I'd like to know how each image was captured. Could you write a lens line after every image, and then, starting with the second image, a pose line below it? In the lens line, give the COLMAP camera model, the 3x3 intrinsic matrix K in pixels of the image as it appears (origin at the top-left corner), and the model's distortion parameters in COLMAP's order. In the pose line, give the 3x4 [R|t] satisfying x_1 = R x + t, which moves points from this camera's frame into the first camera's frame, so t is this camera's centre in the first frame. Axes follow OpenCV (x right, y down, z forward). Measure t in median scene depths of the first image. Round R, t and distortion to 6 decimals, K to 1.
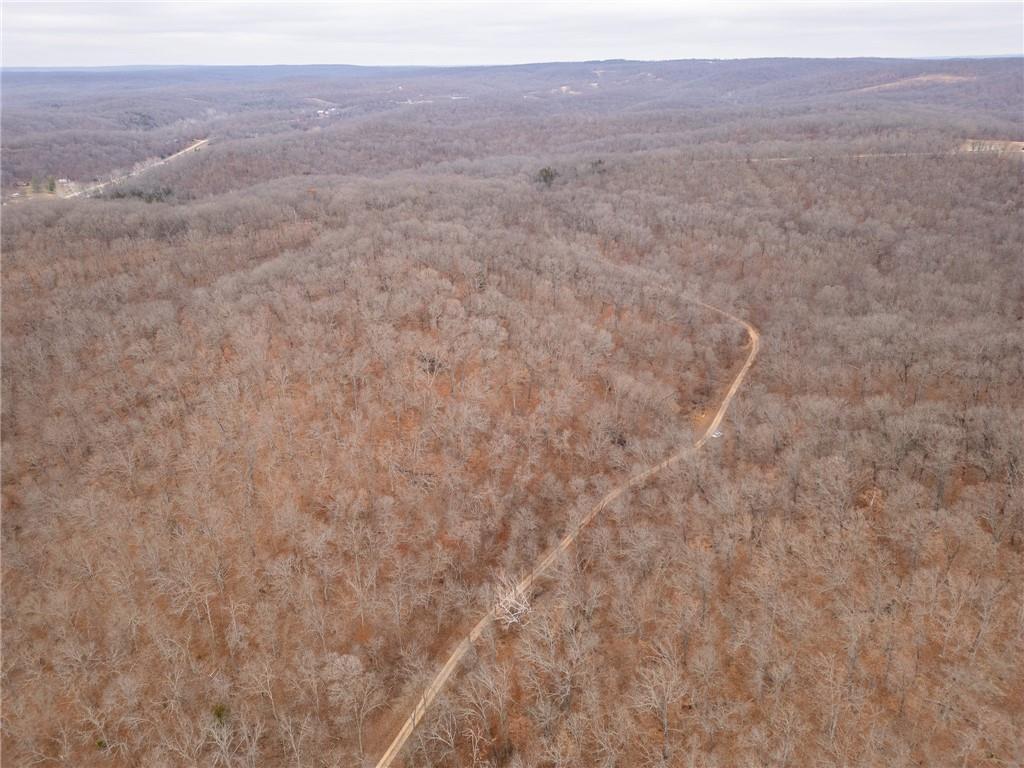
lens RADIAL K [[705.7, 0, 511.7], [0, 705.7, 385.4], [0, 0, 1]] dist [0.072056, -0.060178]
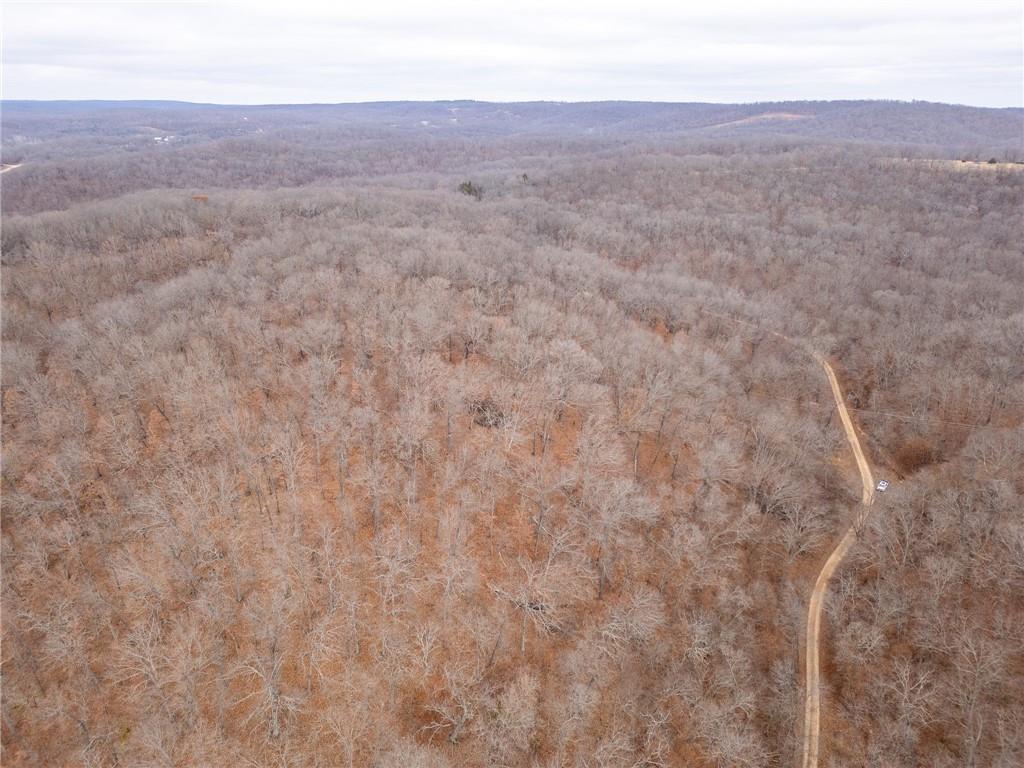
lens RADIAL K [[705.7, 0, 513.1], [0, 705.7, 383.3], [0, 0, 1]] dist [0.072056, -0.060178]
pose [[0.977209, -0.058848, 0.203959, -0.076949], [0.070515, 0.996236, -0.050407, -0.008296], [-0.200225, 0.063640, 0.977681, 0.124384]]
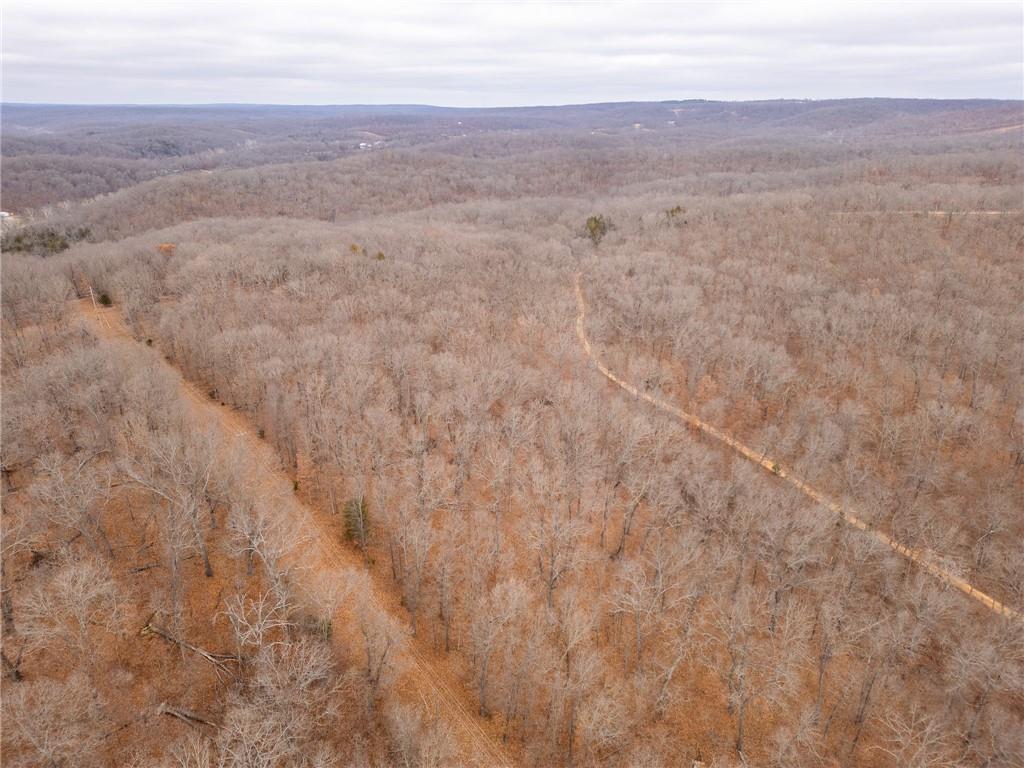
lens RADIAL K [[705.7, 0, 516.2], [0, 705.7, 385.2], [0, 0, 1]] dist [0.072056, -0.060178]
pose [[0.995410, 0.047390, -0.083143, 0.031148], [-0.051696, 0.997389, -0.050430, -0.094056], [0.080536, 0.054497, 0.995261, 0.289667]]
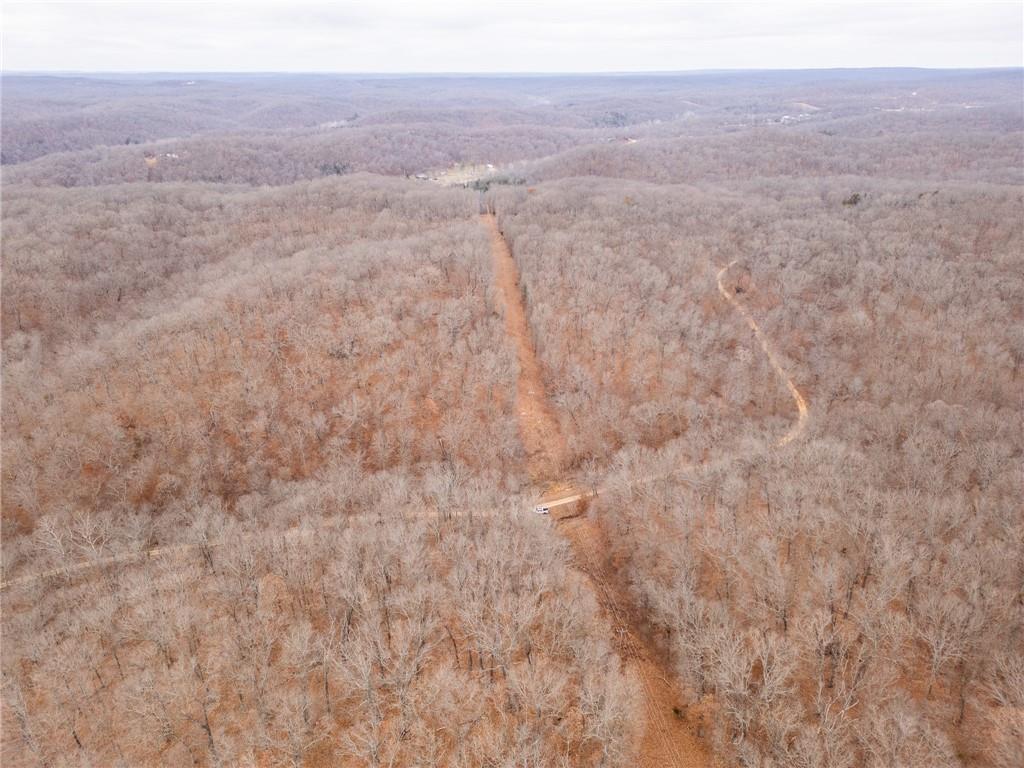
lens RADIAL K [[705.7, 0, 509.1], [0, 705.7, 378.6], [0, 0, 1]] dist [0.072056, -0.060178]
pose [[0.757387, 0.266562, -0.596079, 0.250394], [-0.273676, 0.958417, 0.080860, -0.051081], [0.592846, 0.101890, 0.798844, 0.107320]]
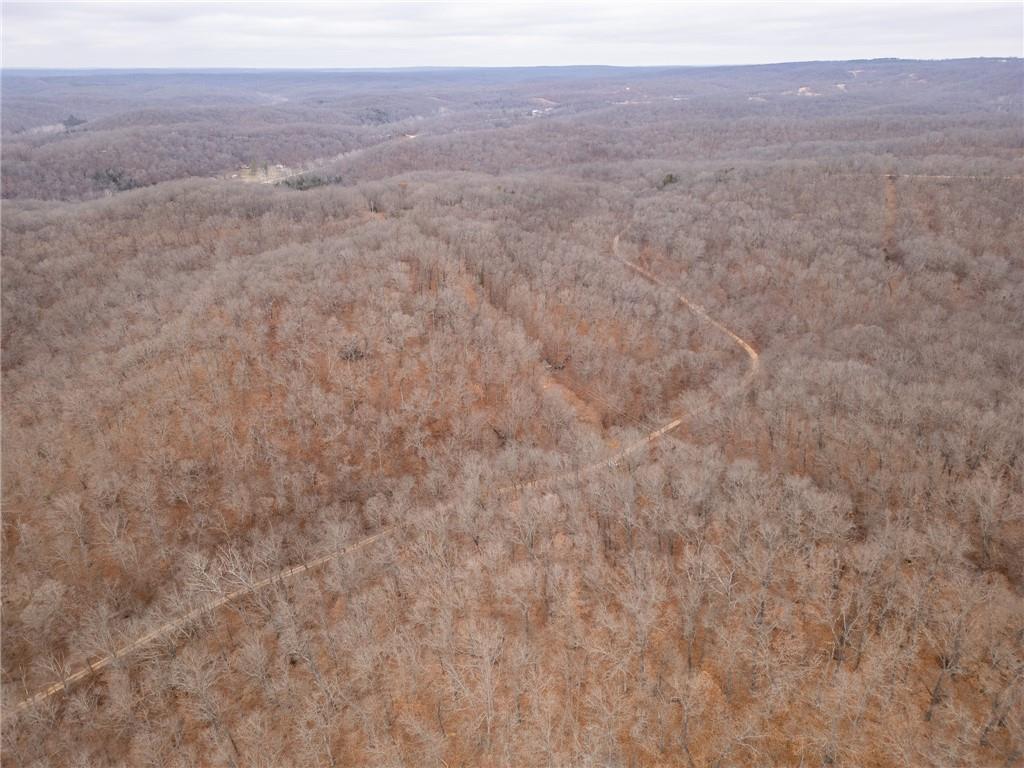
lens RADIAL K [[705.7, 0, 510.2], [0, 705.7, 379.8], [0, 0, 1]] dist [0.072056, -0.060178]
pose [[0.942034, 0.138376, -0.305654, 0.147695], [-0.140511, 0.989964, 0.015119, -0.014879], [0.304678, 0.028705, 0.952023, 0.030717]]
